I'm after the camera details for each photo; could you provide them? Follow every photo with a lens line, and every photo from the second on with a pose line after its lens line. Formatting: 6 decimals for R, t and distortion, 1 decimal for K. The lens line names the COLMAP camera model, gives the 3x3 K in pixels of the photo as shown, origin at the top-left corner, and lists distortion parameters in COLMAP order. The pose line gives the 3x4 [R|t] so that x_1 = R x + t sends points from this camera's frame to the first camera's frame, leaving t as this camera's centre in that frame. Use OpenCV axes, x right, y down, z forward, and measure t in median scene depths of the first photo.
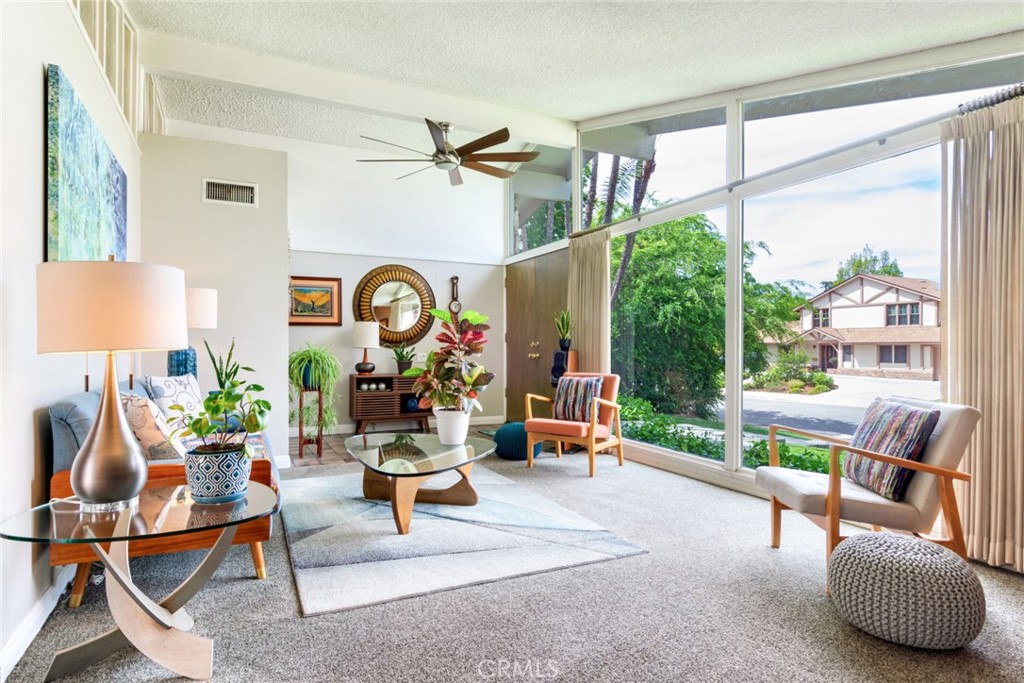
lens RADIAL K [[556.8, 0, 512.9], [0, 556.8, 346.2], [0, 0, 1]] dist [0.003418, -0.003924]
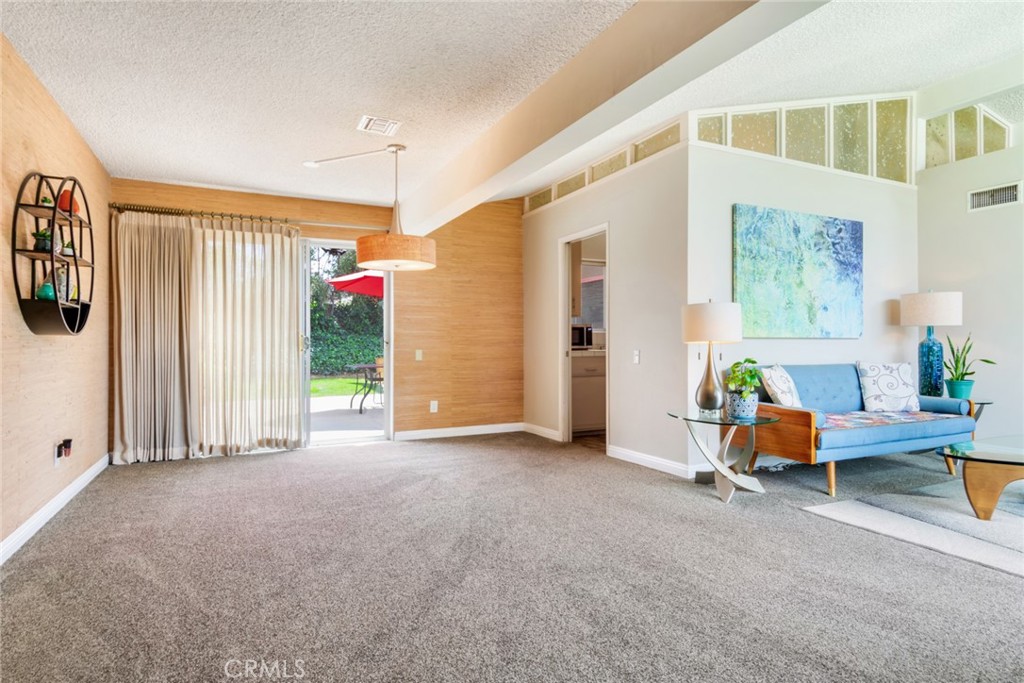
lens RADIAL K [[556.8, 0, 513.5], [0, 556.8, 342.2], [0, 0, 1]] dist [0.003418, -0.003924]
pose [[0.000177, -0.002508, -0.999997, 1.043426], [-0.003561, 0.999991, -0.002509, 0.014285], [0.999994, 0.003562, 0.000168, 0.154245]]
